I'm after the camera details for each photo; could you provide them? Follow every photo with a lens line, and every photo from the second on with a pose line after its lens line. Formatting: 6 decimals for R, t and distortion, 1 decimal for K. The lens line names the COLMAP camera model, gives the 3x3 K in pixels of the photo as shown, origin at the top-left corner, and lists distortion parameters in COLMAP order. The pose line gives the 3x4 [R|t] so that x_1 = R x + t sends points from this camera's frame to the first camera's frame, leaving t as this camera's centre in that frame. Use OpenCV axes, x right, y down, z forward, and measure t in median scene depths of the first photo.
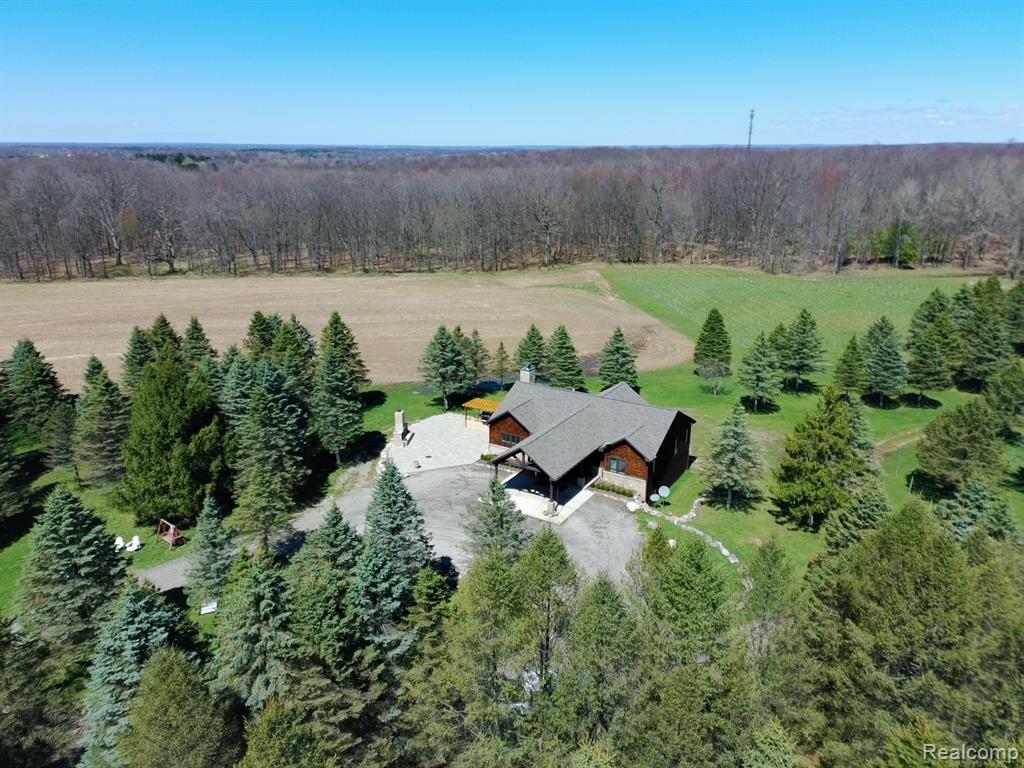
lens RADIAL K [[755.0, 0, 512.0], [0, 755.0, 384.0], [0, 0, 1]] dist [0.078268, -0.073978]
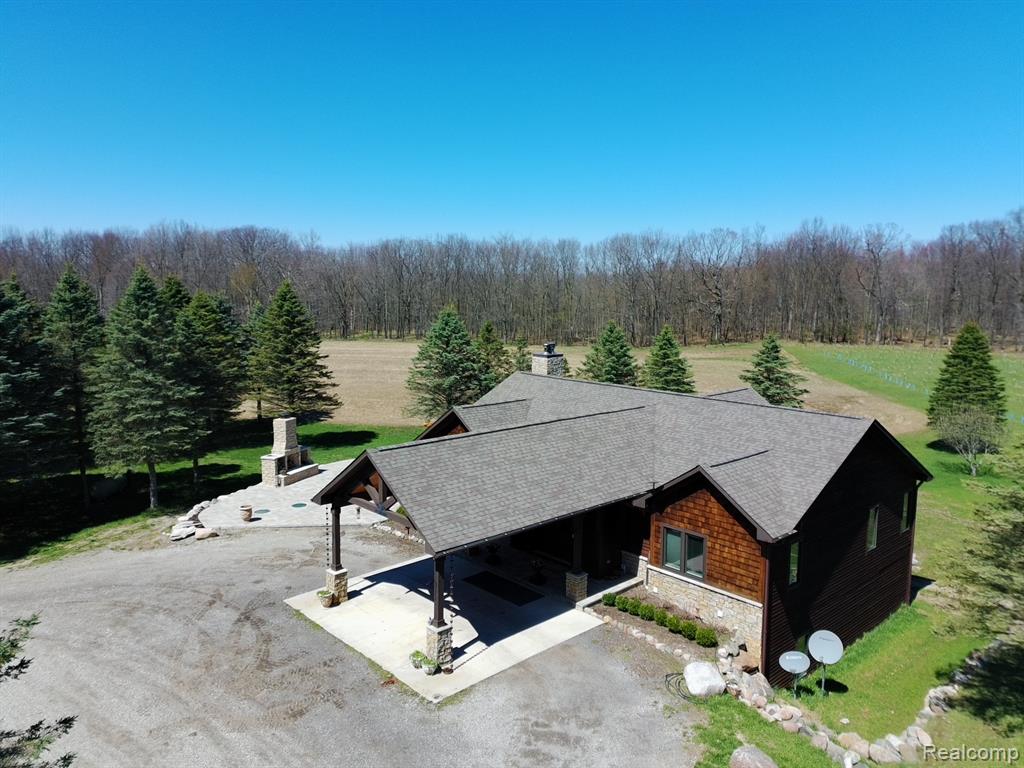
lens RADIAL K [[755.0, 0, 512.0], [0, 755.0, 384.0], [0, 0, 1]] dist [0.078268, -0.073978]
pose [[0.963698, 0.047215, -0.262787, 0.148992], [-0.092861, 0.982065, -0.164091, 0.094716], [0.250326, 0.182537, 0.950798, 0.614432]]
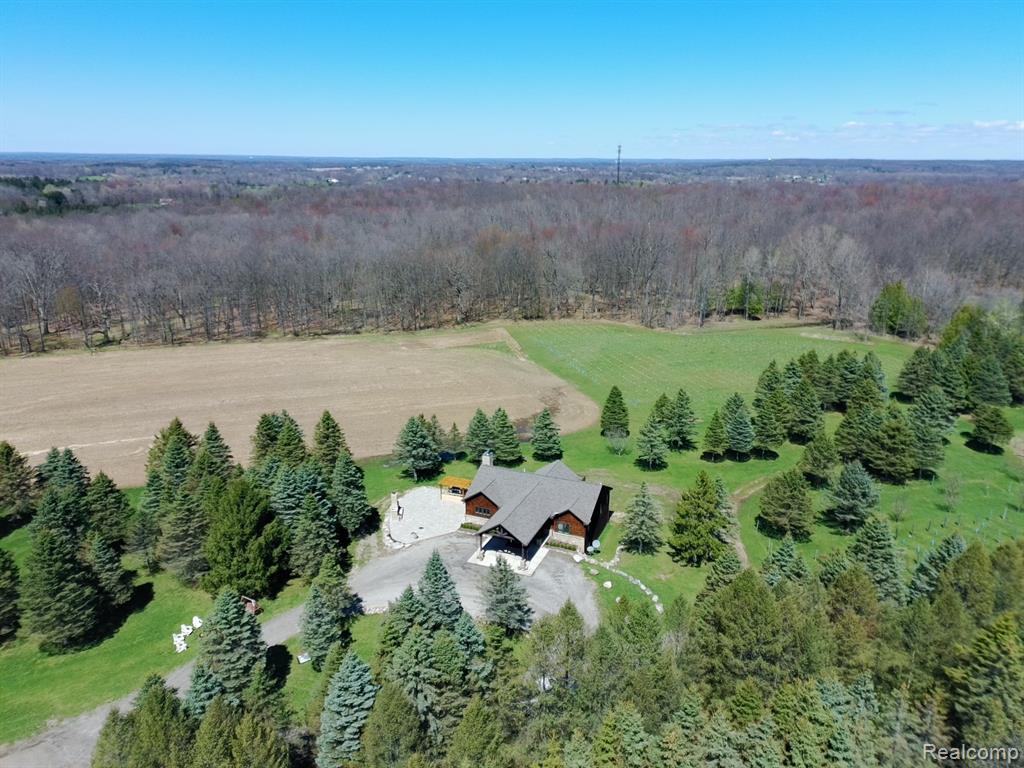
lens RADIAL K [[755.0, 0, 512.0], [0, 755.0, 384.0], [0, 0, 1]] dist [0.078268, -0.073978]
pose [[0.987370, -0.042075, 0.152741, -0.156536], [0.044278, 0.998958, -0.011054, -0.145948], [-0.152116, 0.017677, 0.988204, -0.376556]]
